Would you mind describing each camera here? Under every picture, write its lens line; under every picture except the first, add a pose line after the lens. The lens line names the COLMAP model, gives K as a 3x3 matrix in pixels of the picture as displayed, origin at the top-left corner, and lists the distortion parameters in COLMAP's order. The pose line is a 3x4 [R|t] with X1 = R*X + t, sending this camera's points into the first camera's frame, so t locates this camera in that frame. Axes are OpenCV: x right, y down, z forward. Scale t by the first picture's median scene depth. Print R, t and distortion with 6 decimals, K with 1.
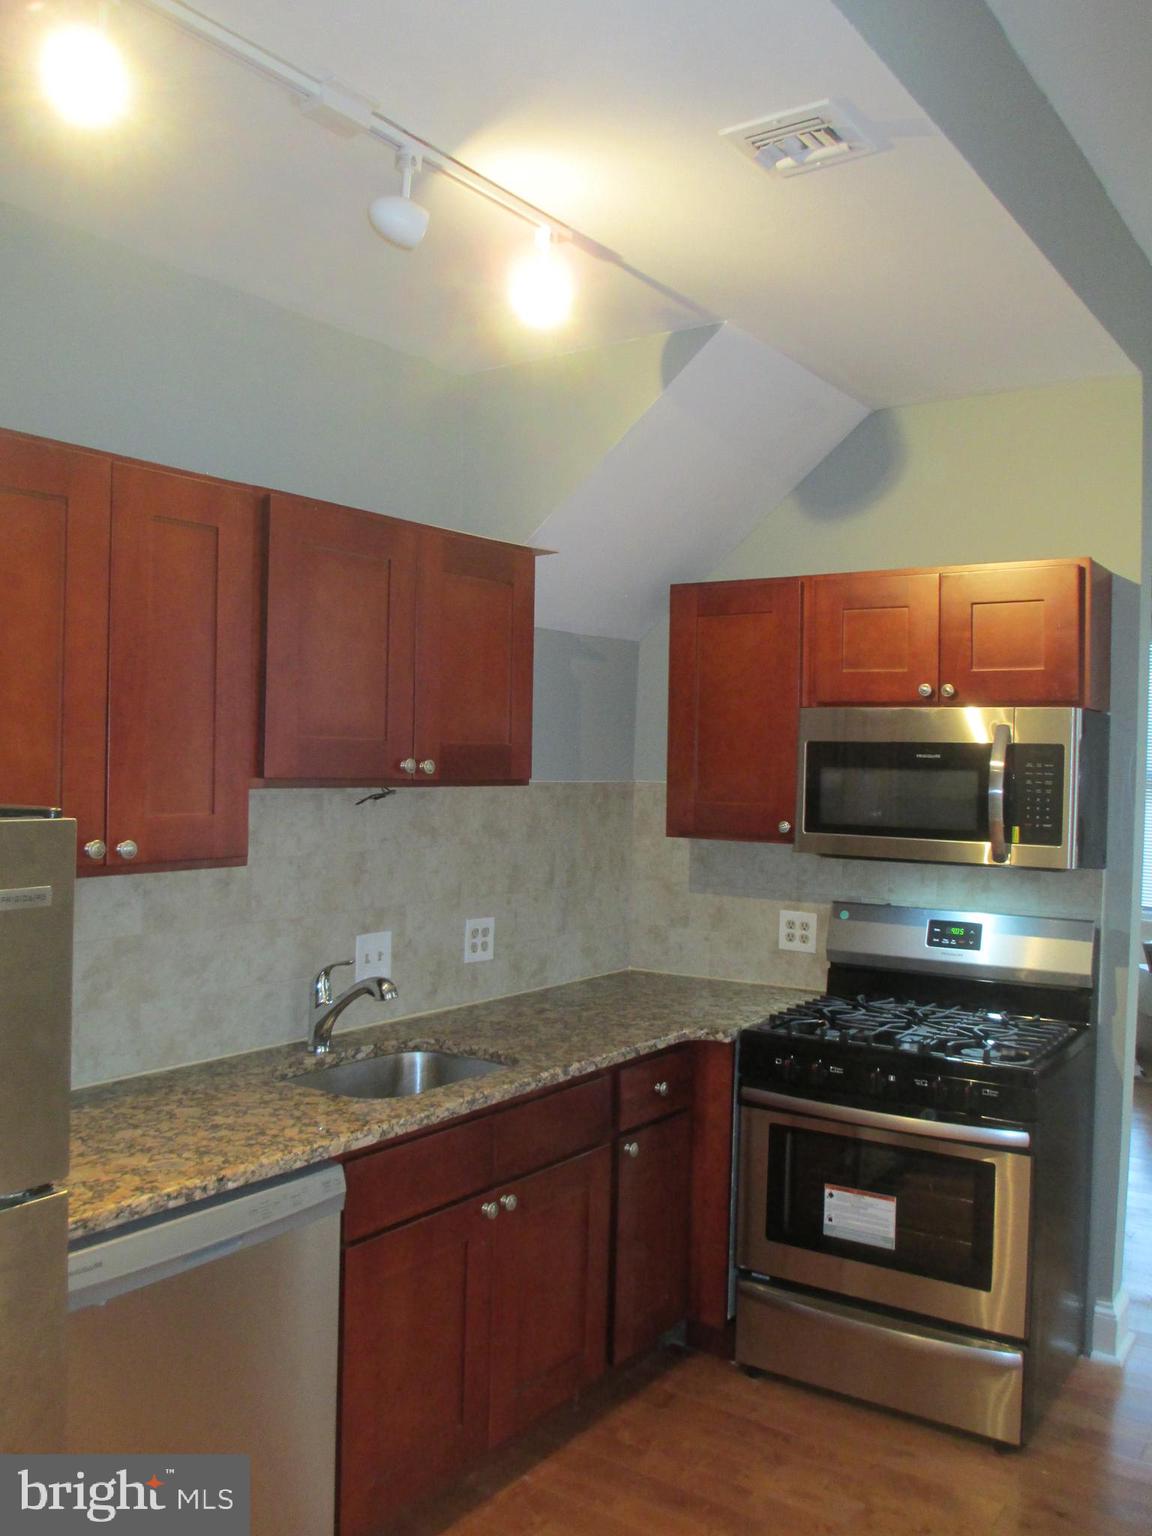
lens RADIAL K [[1262.6, 0, 583.3], [0, 1262.6, 767.4], [0, 0, 1]] dist [-0.071737, 0.027539]
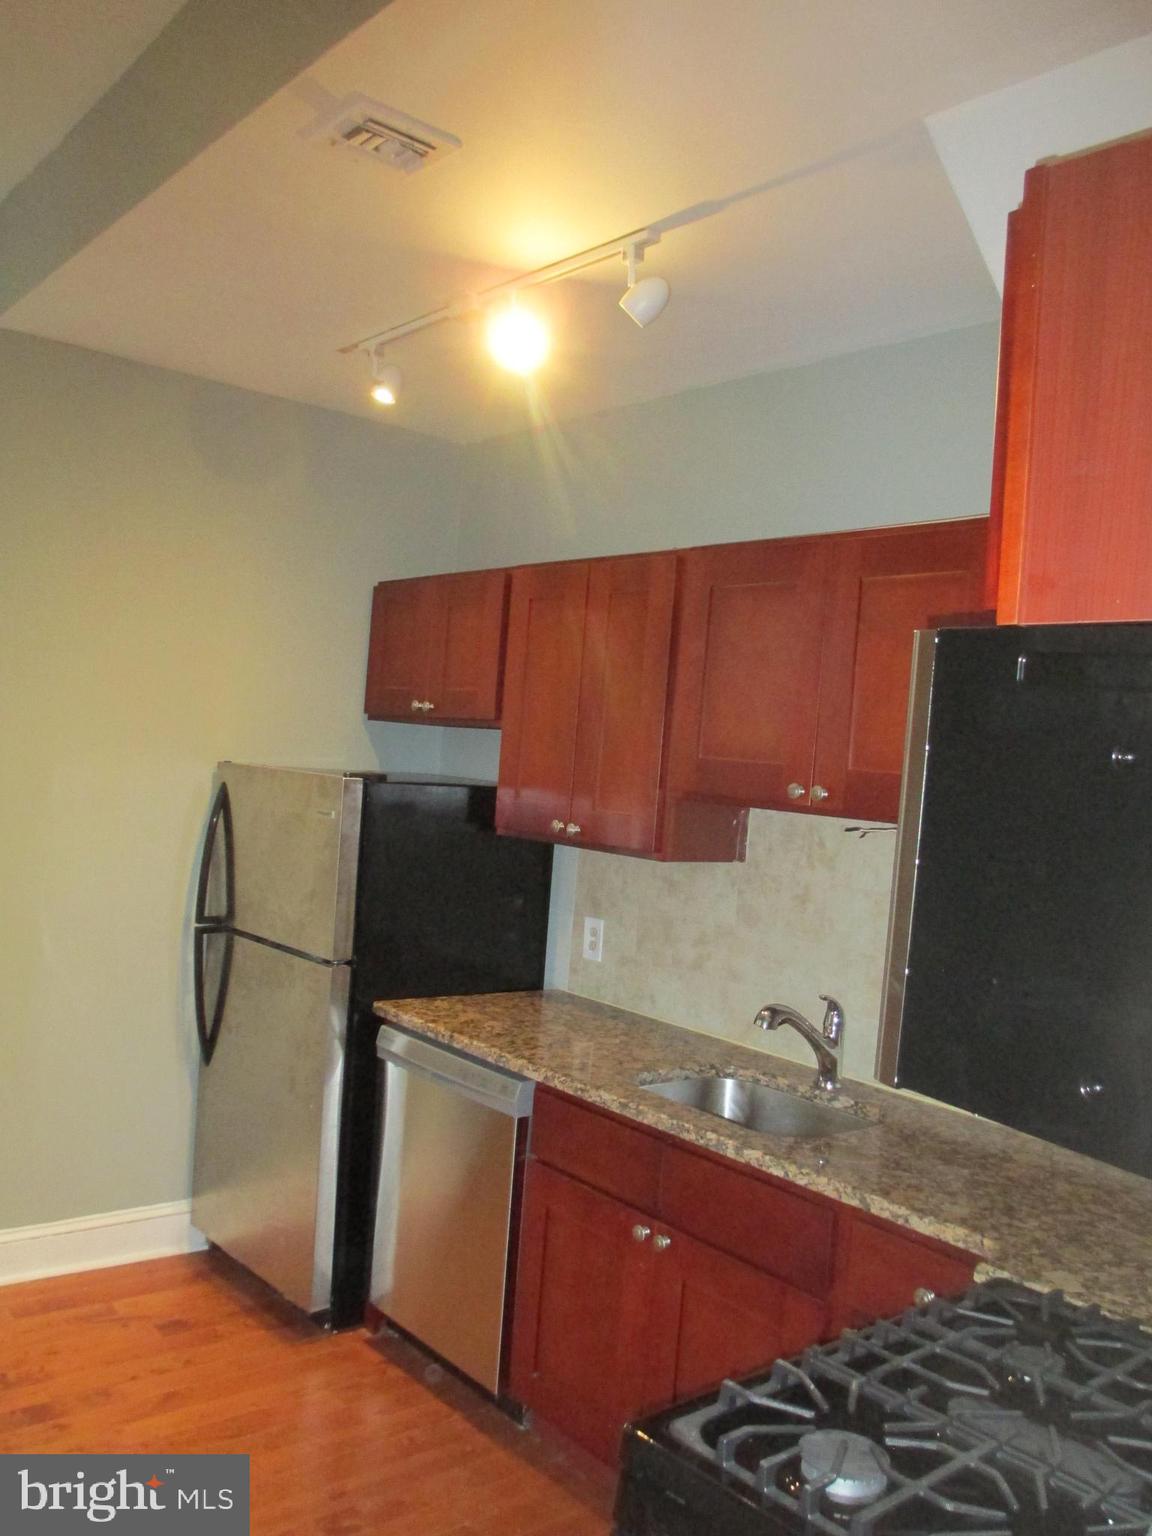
lens RADIAL K [[1262.6, 0, 575.9], [0, 1262.6, 768.5], [0, 0, 1]] dist [-0.071737, 0.027539]
pose [[-0.262052, -0.032397, -0.964510, 0.770774], [-0.087566, 0.996112, -0.009667, 0.005716], [0.961073, 0.081925, -0.263870, 1.019893]]
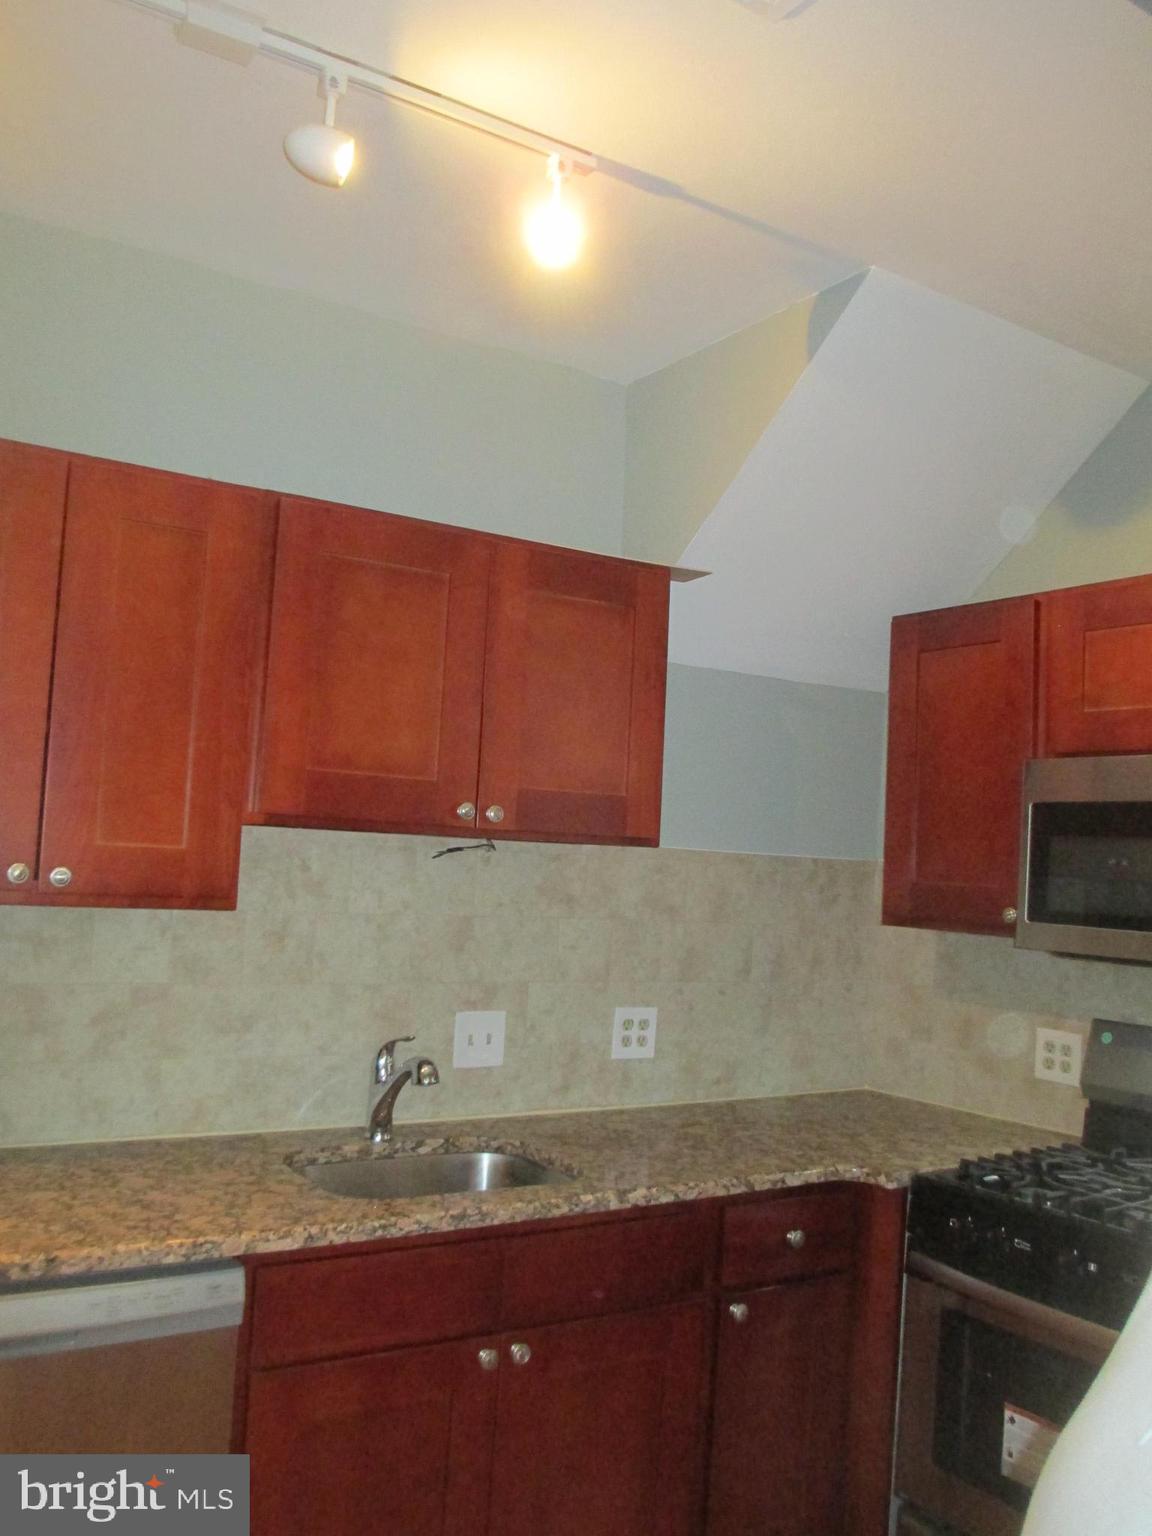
lens RADIAL K [[1262.6, 0, 580.2], [0, 1262.6, 768.8], [0, 0, 1]] dist [-0.071737, 0.027539]
pose [[0.924513, 0.002636, -0.381142, 0.244023], [-0.035979, 0.996115, -0.080381, 0.034202], [0.379449, 0.088026, 0.921015, 0.221740]]
